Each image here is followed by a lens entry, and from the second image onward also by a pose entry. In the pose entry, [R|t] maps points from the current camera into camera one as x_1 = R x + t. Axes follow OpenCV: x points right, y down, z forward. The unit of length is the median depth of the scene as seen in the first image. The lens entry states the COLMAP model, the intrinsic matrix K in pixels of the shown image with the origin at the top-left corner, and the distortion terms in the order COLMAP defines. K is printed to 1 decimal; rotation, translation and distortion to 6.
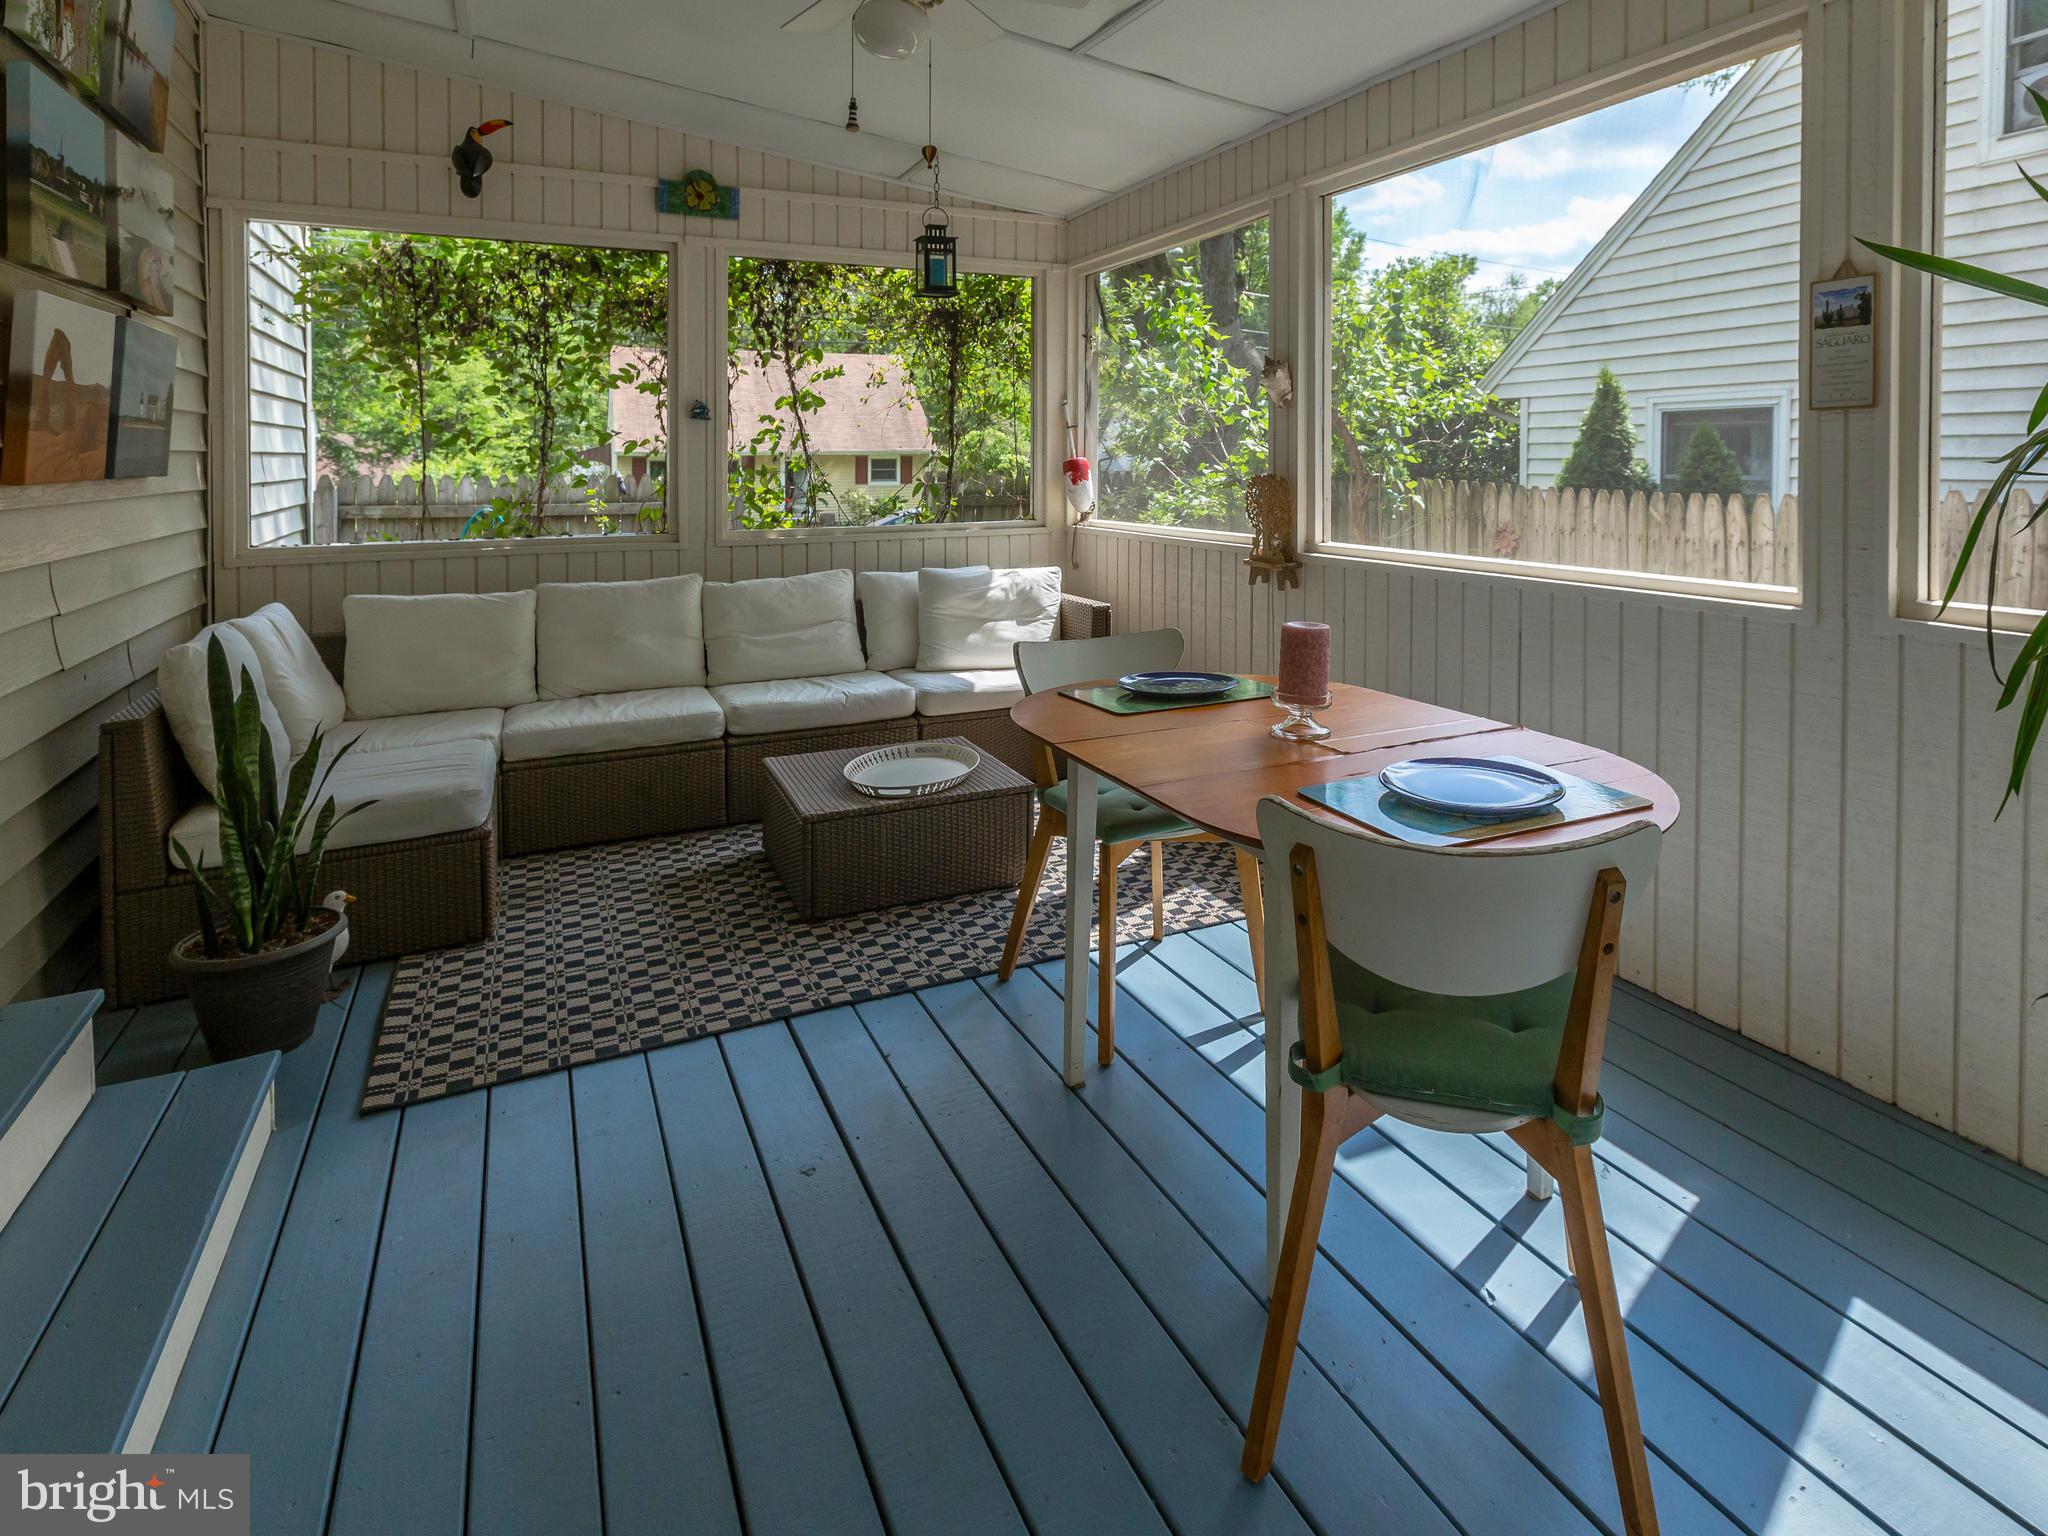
lens RADIAL K [[1129.5, 0, 1112.2], [0, 1129.5, 761.6], [0, 0, 1]] dist [-0.001179, 0.001447]
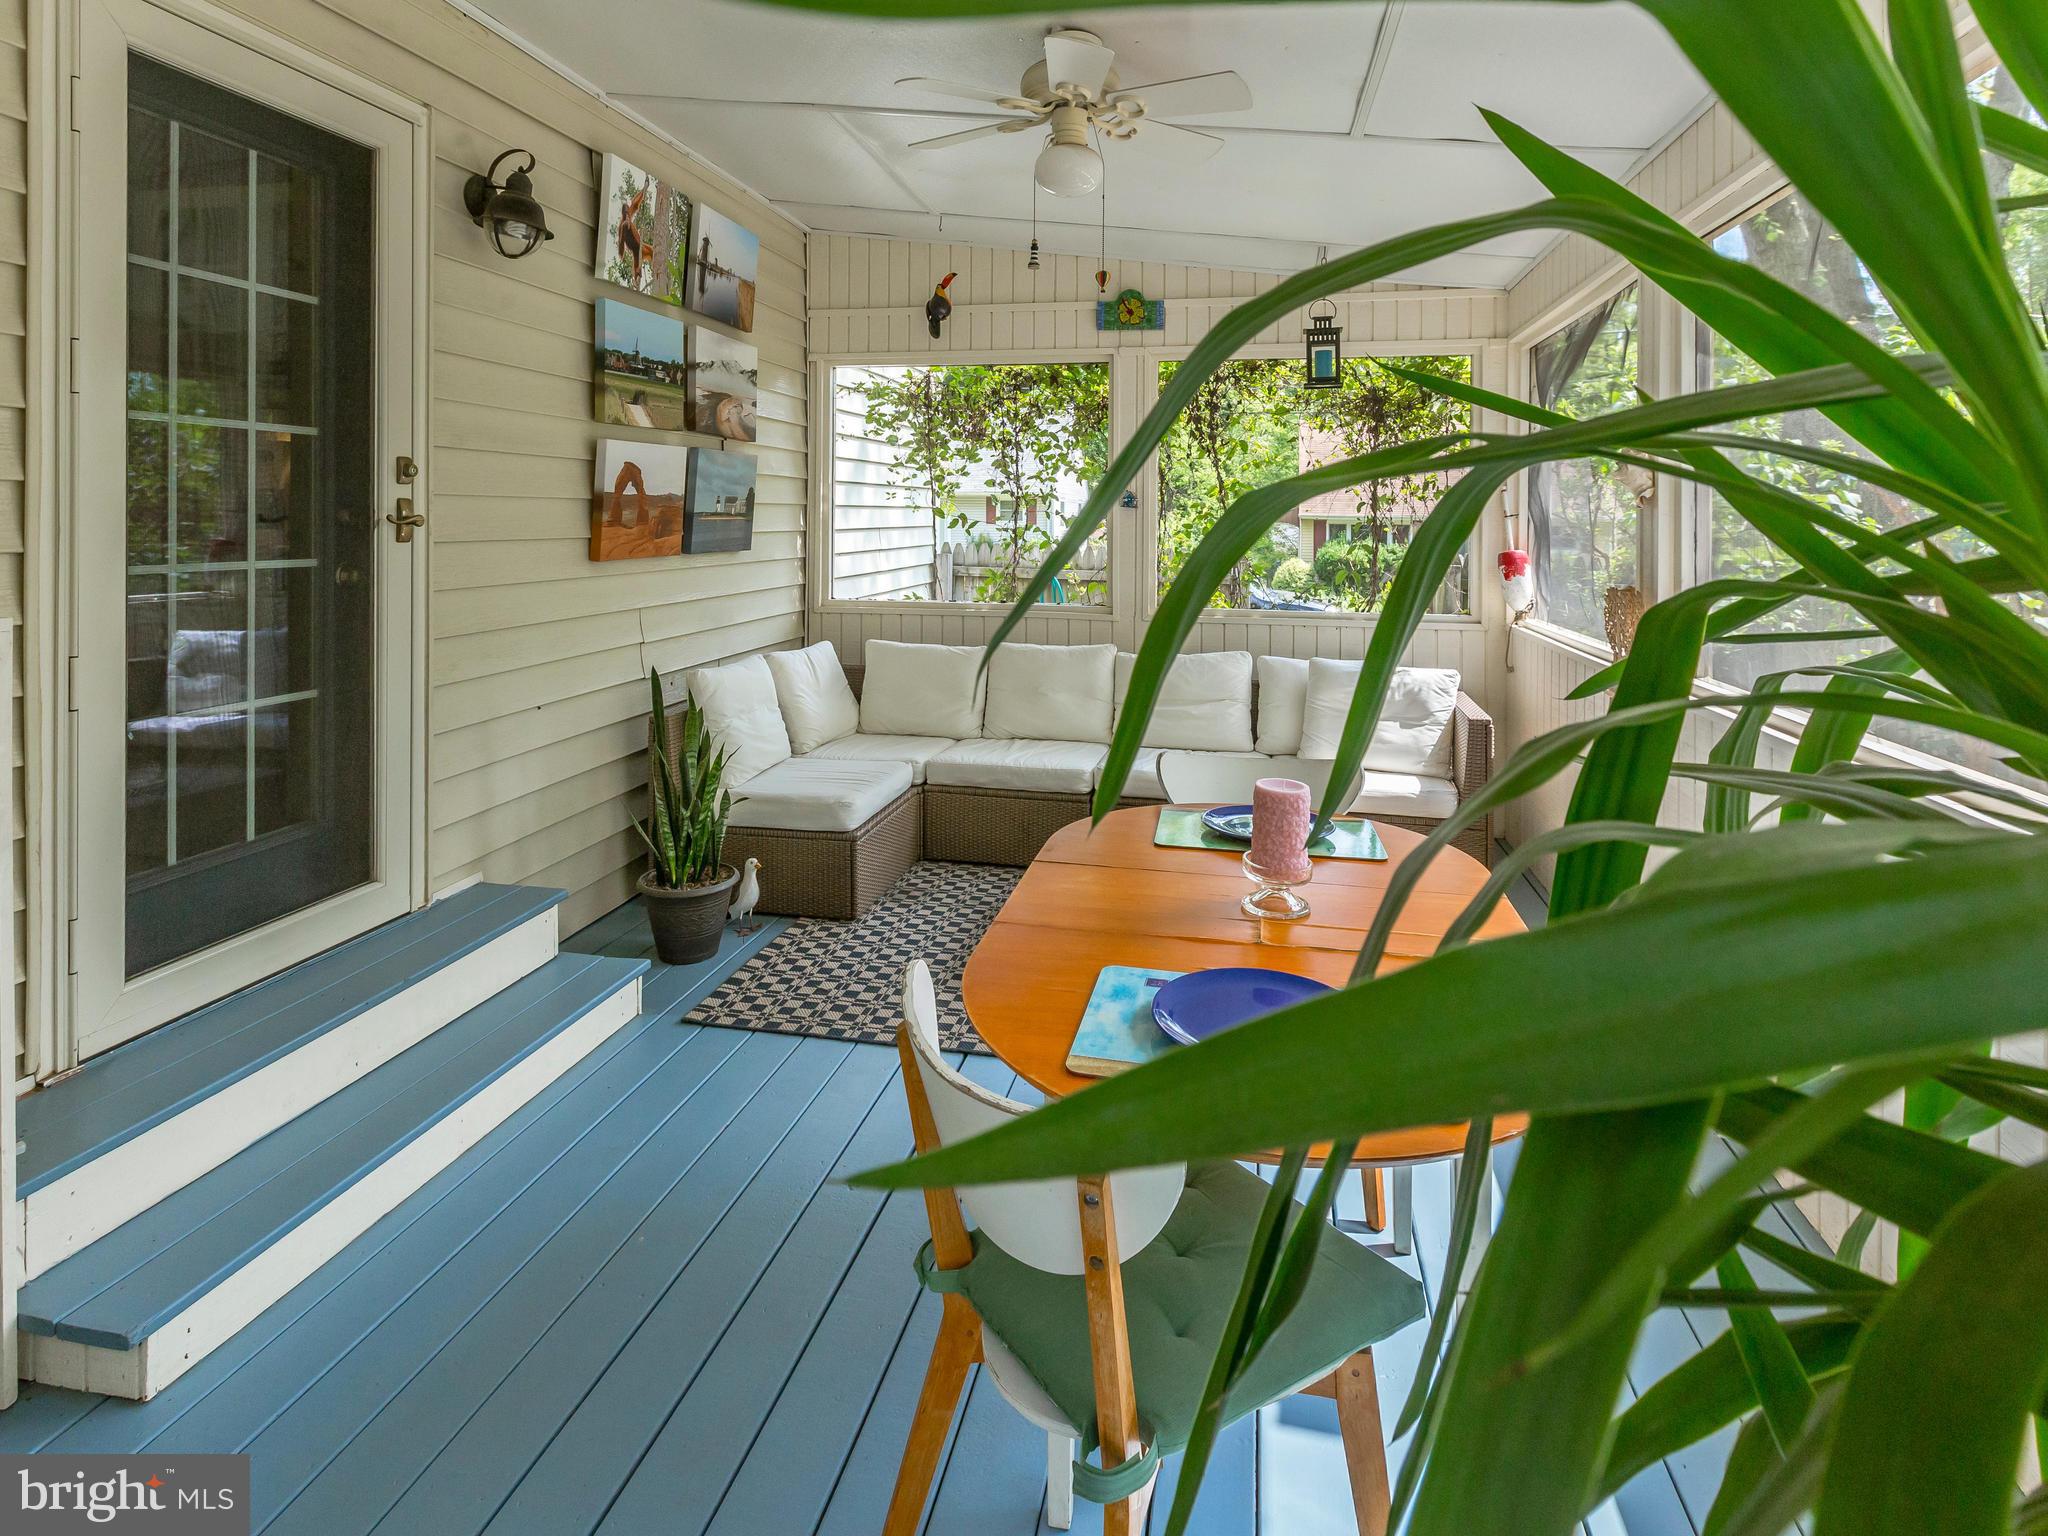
lens RADIAL K [[1129.5, 0, 1112.2], [0, 1129.5, 761.6], [0, 0, 1]] dist [-0.001179, 0.001447]
pose [[0.762753, 0.152861, -0.628364, 0.396355], [-0.178389, 0.983697, 0.022761, -0.089294], [0.621599, 0.094733, 0.777586, 0.169149]]
